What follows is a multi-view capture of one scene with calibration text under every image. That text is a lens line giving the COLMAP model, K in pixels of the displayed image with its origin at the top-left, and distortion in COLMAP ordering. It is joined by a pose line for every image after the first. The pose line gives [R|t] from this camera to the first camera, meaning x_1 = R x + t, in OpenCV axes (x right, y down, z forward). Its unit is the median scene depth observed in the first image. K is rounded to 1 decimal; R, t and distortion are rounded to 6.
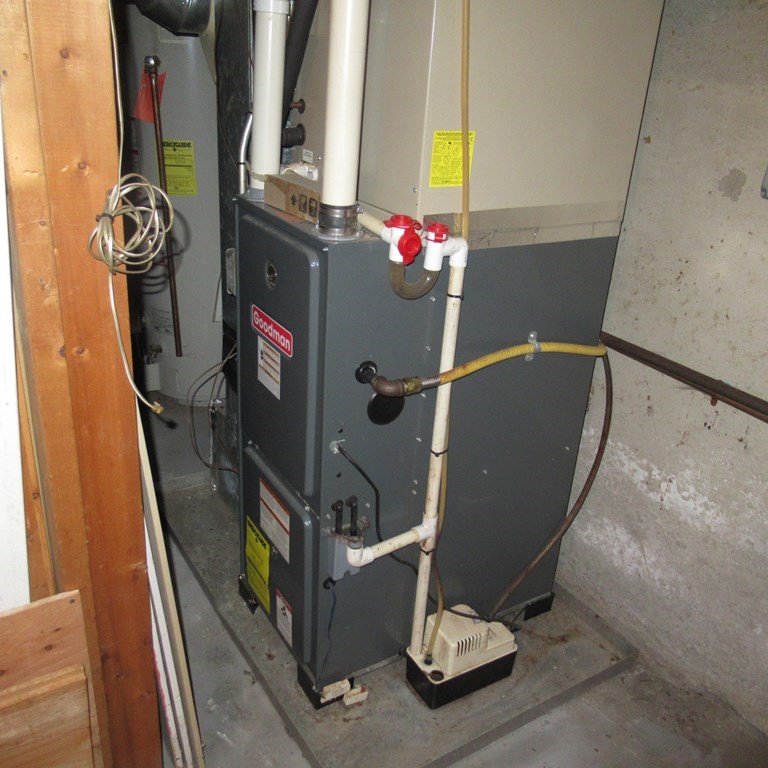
lens RADIAL K [[759.5, 0, 382.0], [0, 759.5, 385.9], [0, 0, 1]] dist [-0.008890, 0.006312]
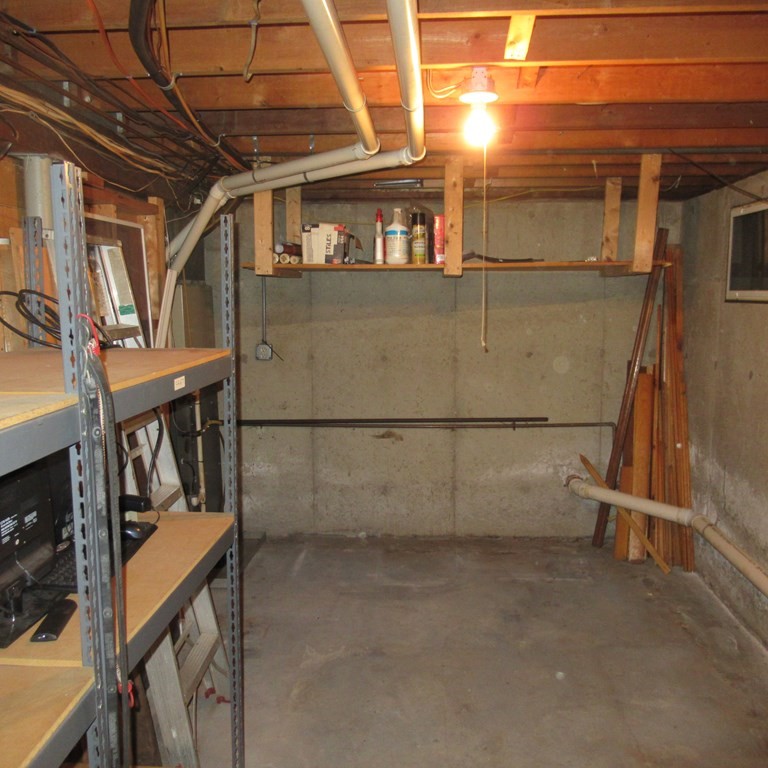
lens RADIAL K [[759.5, 0, 382.0], [0, 759.5, 385.9], [0, 0, 1]] dist [-0.008890, 0.006312]
pose [[0.588487, -0.170696, 0.790282, -1.508660], [0.388787, 0.916773, -0.091494, 0.311477], [-0.708892, 0.361095, 0.605874, -1.110246]]
